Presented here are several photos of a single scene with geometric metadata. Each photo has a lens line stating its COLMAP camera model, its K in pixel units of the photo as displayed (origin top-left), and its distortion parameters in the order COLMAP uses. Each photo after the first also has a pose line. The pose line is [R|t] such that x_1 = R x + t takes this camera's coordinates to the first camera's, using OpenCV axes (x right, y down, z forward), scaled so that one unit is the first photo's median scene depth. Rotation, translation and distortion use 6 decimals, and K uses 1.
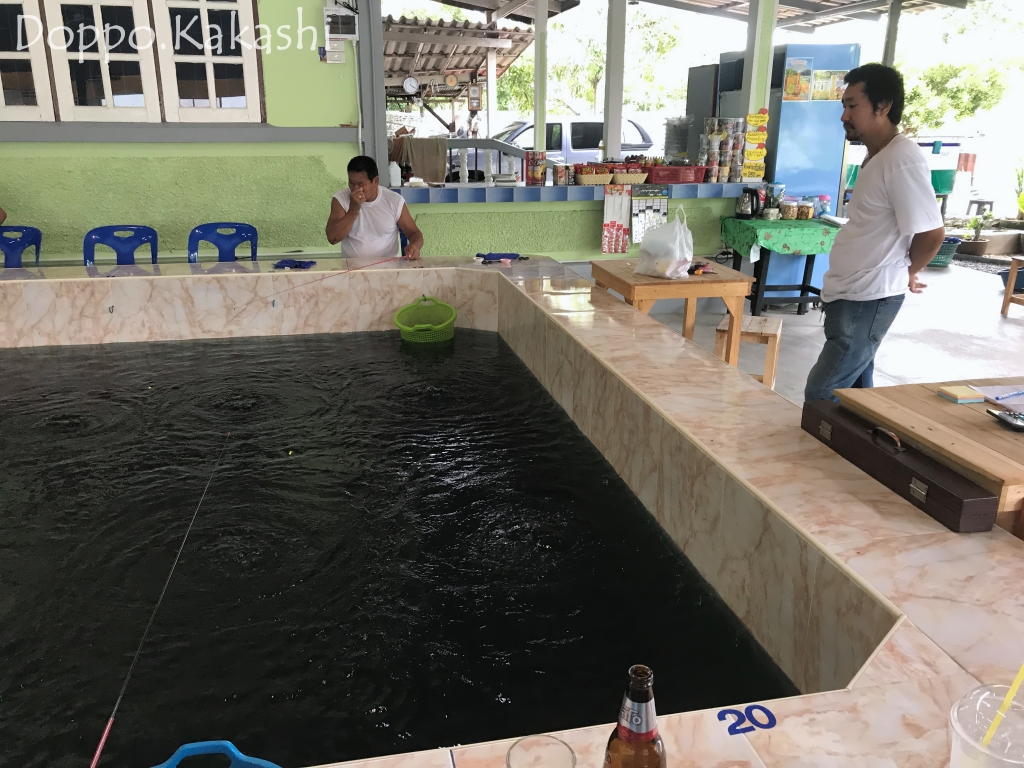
lens RADIAL K [[836.5, 0, 507.4], [0, 836.5, 385.6], [0, 0, 1]] dist [0.030242, -0.029969]
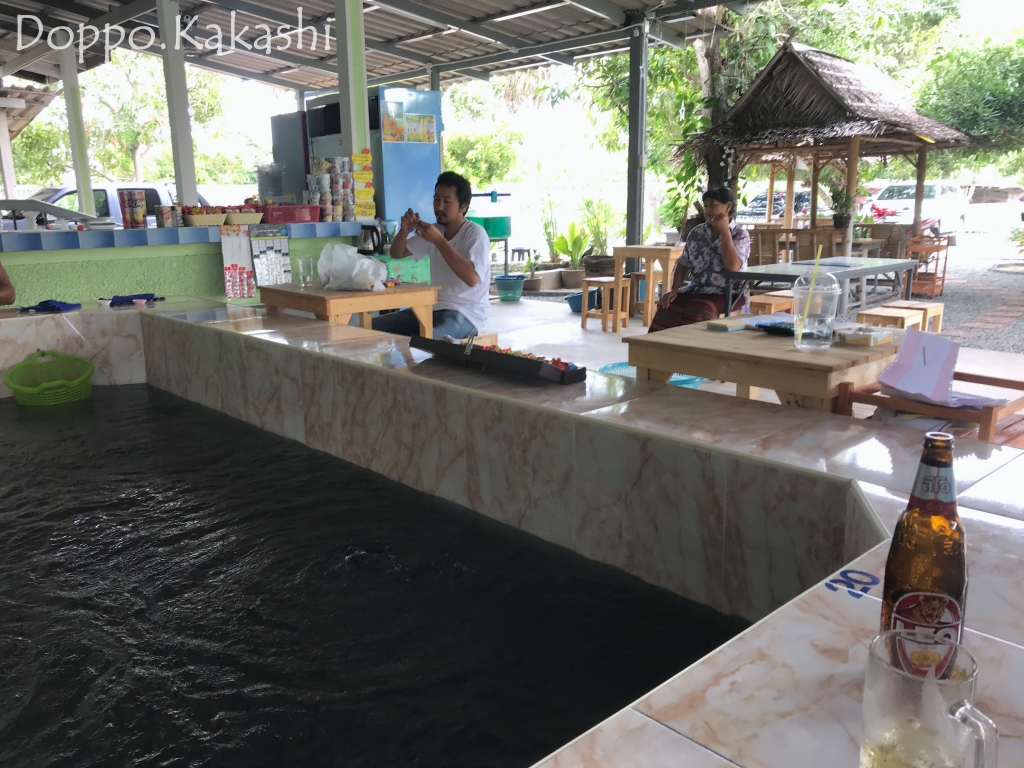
lens RADIAL K [[836.5, 0, 513.6], [0, 836.5, 388.4], [0, 0, 1]] dist [0.030242, -0.029969]
pose [[0.859864, -0.131409, 0.493321, -0.081706], [0.173242, 0.984074, -0.039828, 0.028535], [-0.480231, 0.119711, 0.868935, 0.063299]]
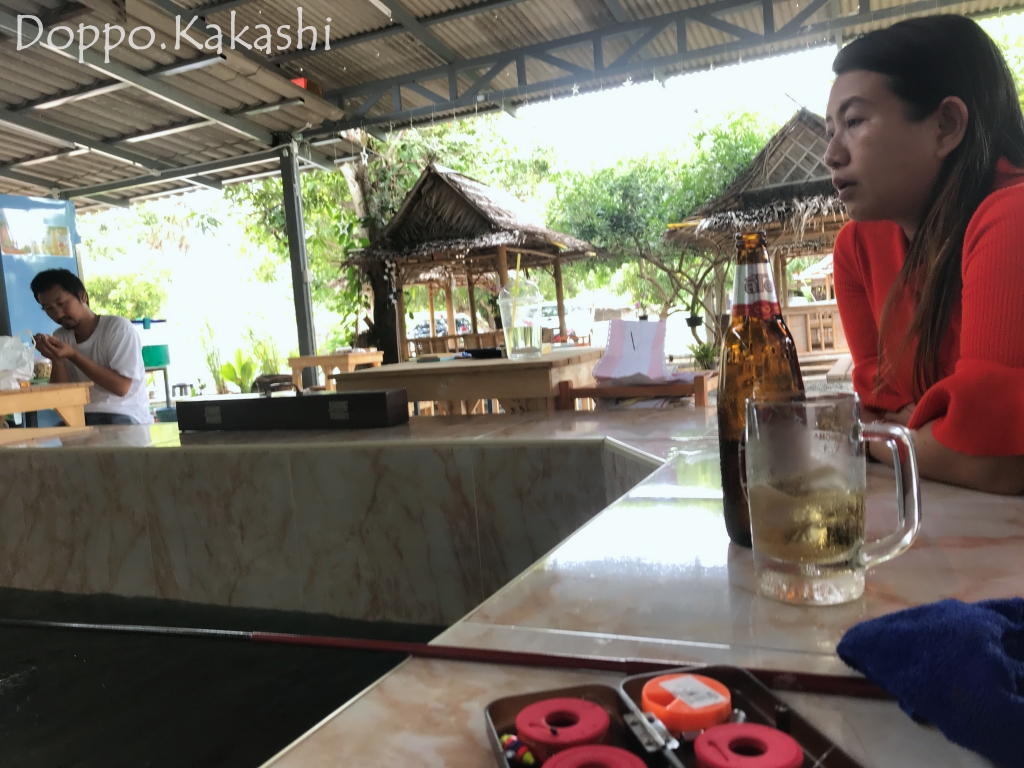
lens RADIAL K [[836.5, 0, 518.1], [0, 836.5, 377.3], [0, 0, 1]] dist [0.030242, -0.029969]
pose [[0.593003, -0.112463, 0.797308, -0.076347], [0.325257, 0.939273, -0.109425, 0.060375], [-0.736584, 0.324219, 0.593571, 0.102684]]
